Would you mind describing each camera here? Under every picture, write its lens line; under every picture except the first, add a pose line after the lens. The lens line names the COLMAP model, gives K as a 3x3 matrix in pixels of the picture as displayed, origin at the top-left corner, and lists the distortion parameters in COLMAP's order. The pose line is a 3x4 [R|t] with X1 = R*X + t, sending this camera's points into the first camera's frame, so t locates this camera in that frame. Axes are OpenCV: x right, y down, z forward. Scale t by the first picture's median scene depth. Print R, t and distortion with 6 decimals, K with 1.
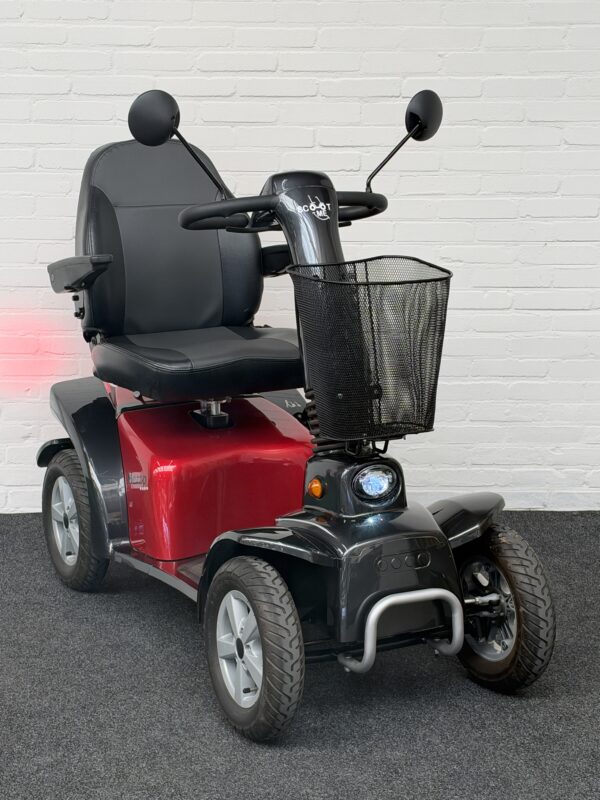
lens RADIAL K [[1585.0, 0, 310.1], [0, 1585.0, 408.8], [0, 0, 1]] dist [0.197141, 0.000000]
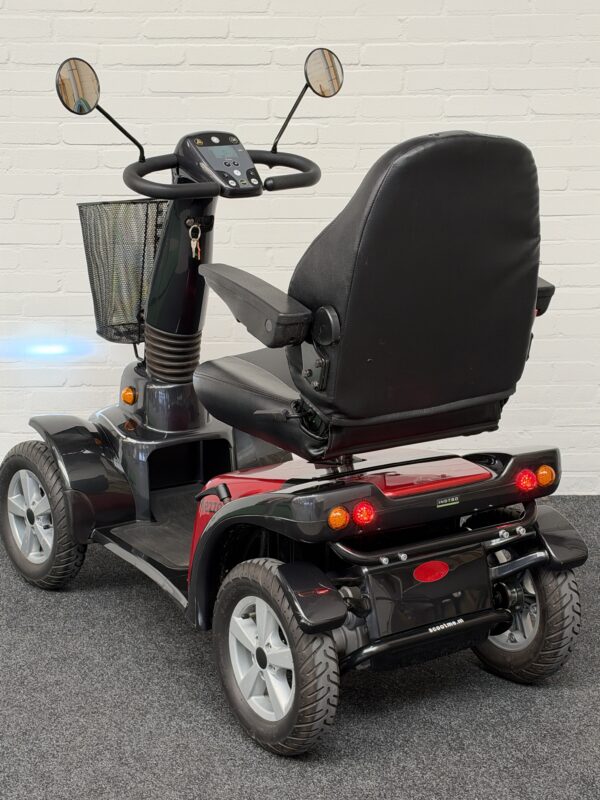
lens RADIAL K [[1483.8, 0, 308.4], [0, 1483.8, 411.1], [0, 0, 1]] dist [0.167900, 0.000000]
pose [[0.999547, -0.013398, 0.026945, -0.000301], [0.012723, 0.999604, 0.025094, -0.012517], [-0.027271, -0.024740, 0.999322, 0.108442]]
